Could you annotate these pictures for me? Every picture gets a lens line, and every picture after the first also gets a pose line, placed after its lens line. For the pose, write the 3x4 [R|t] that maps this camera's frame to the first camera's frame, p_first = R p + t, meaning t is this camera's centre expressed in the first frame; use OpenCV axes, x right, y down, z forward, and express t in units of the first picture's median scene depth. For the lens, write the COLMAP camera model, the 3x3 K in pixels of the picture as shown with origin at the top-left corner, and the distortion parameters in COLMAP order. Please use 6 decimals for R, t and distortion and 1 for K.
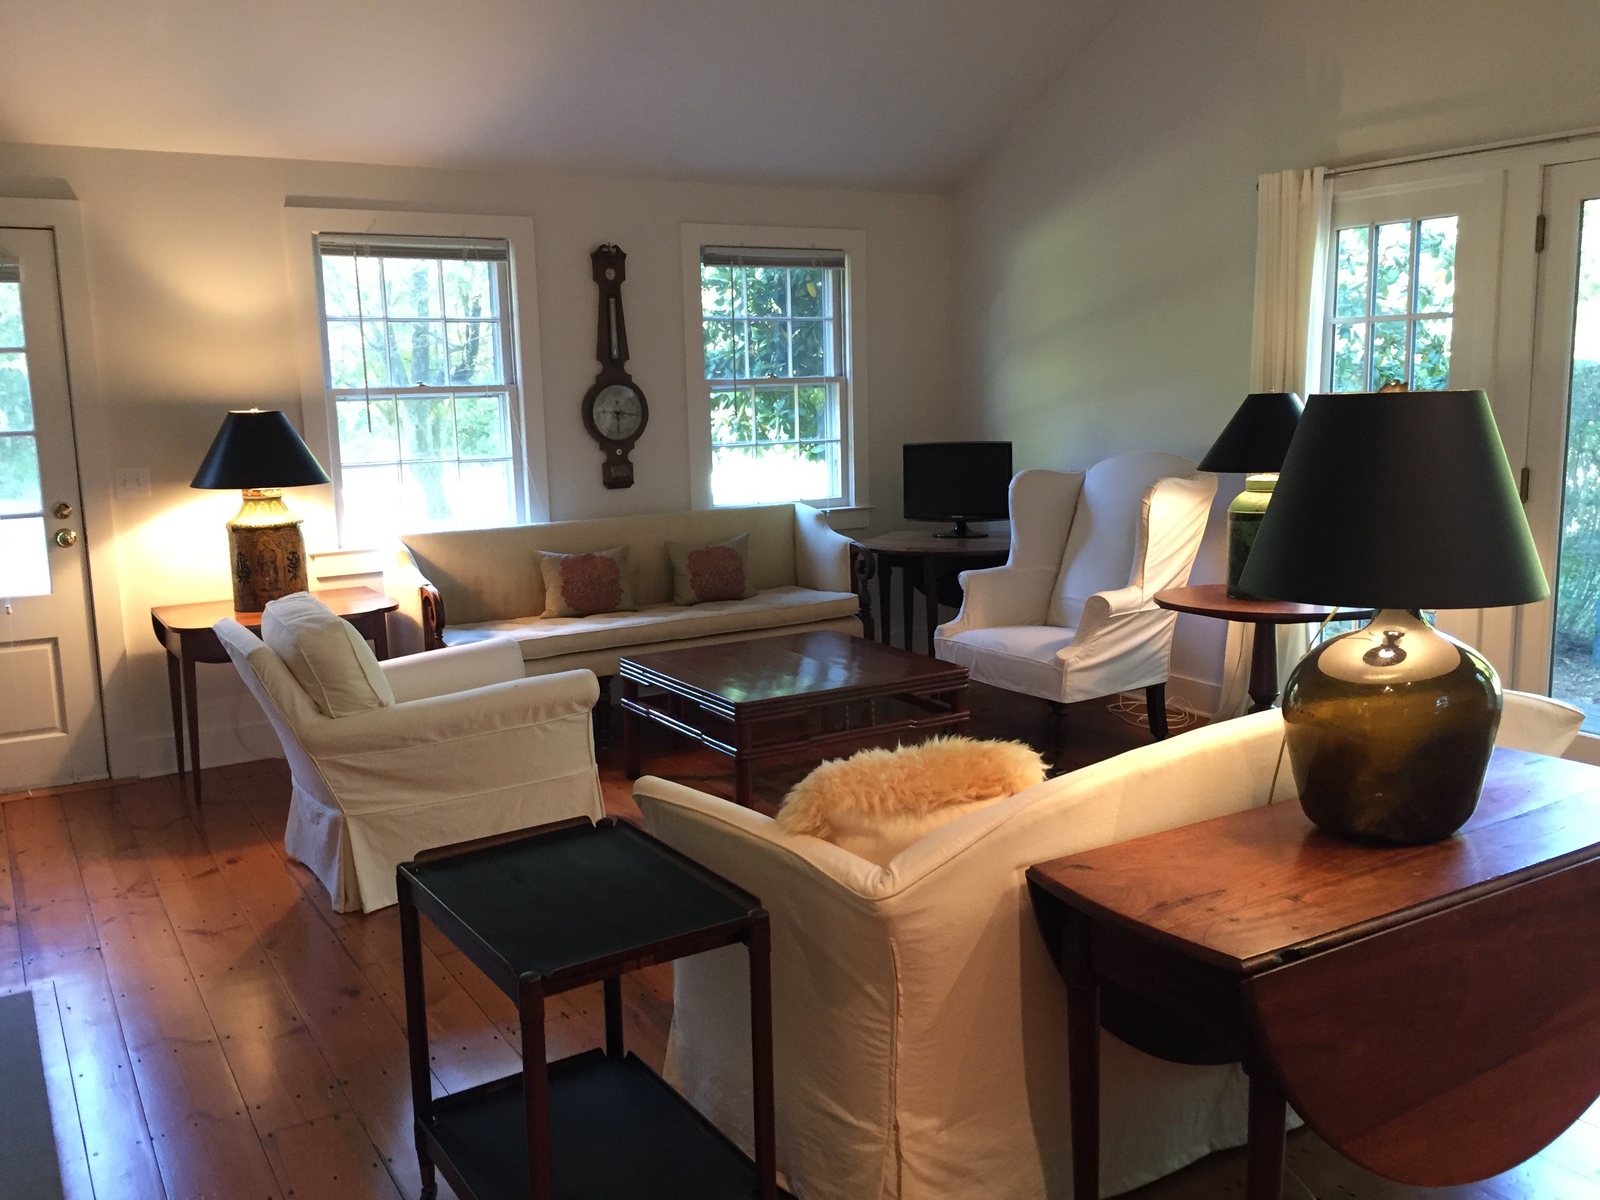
lens RADIAL K [[1376.2, 0, 800.0], [0, 1376.2, 600.0], [0, 0, 1]] dist [0.076270, -0.120615]
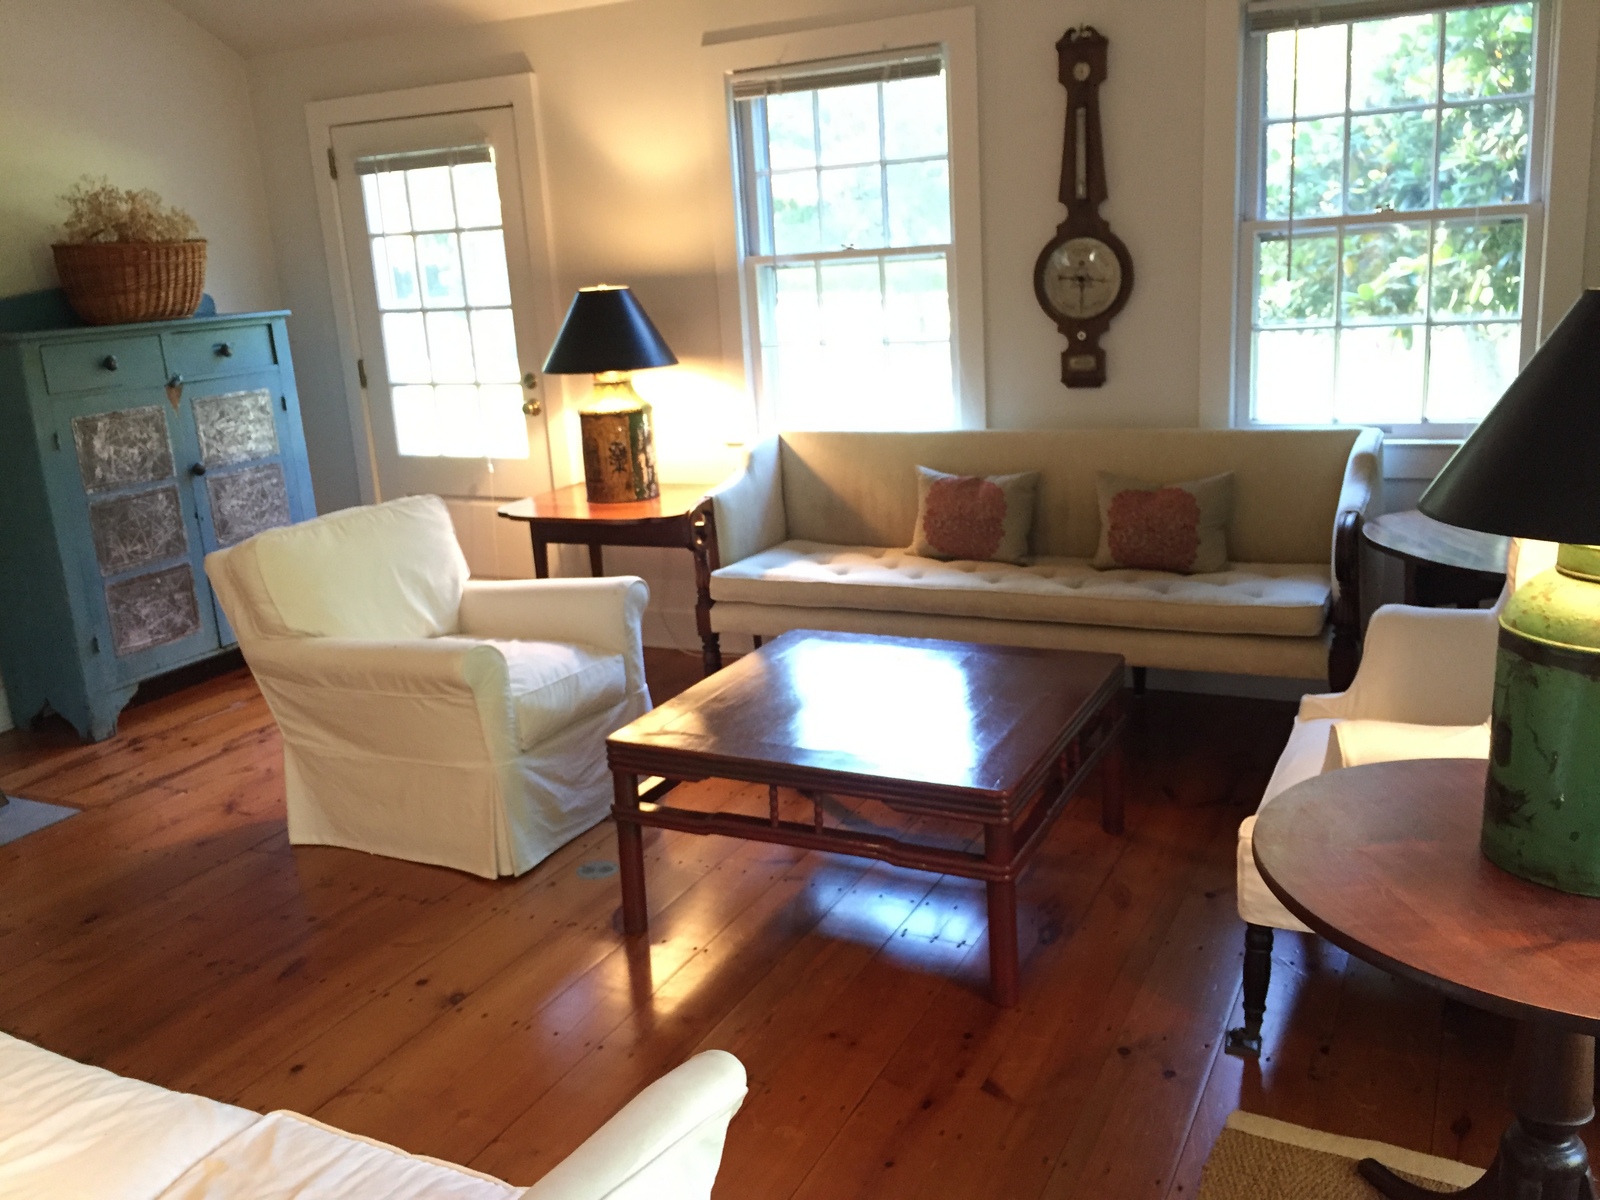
lens RADIAL K [[1376.2, 0, 800.0], [0, 1376.2, 600.0], [0, 0, 1]] dist [0.076270, -0.120615]
pose [[0.525455, 0.202035, -0.826486, 0.409957], [-0.086593, 0.979052, 0.184277, -0.094887], [0.846403, -0.025262, 0.531943, 0.511567]]
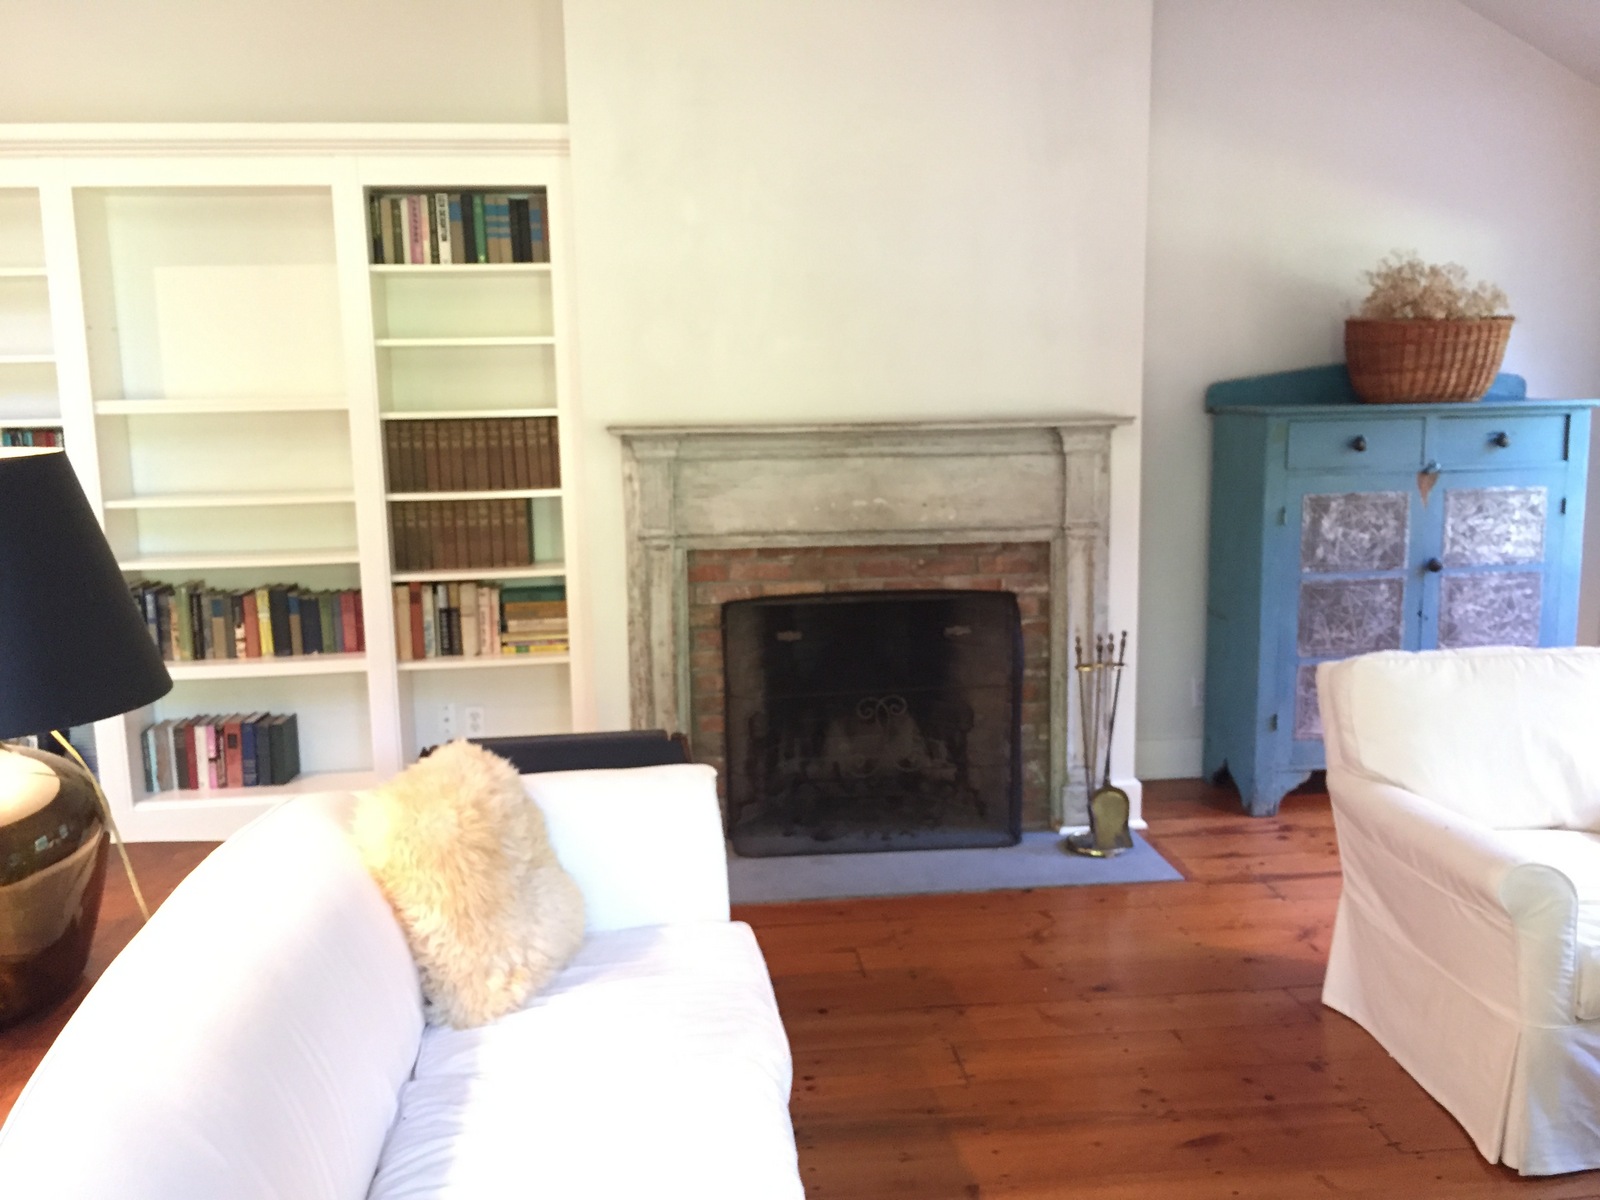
lens RADIAL K [[1376.2, 0, 800.0], [0, 1376.2, 600.0], [0, 0, 1]] dist [0.076270, -0.120615]
pose [[-0.428855, 0.179320, -0.885397, 0.343135], [-0.117306, 0.960748, 0.251399, -0.119497], [0.895725, 0.211676, -0.390986, 0.643364]]
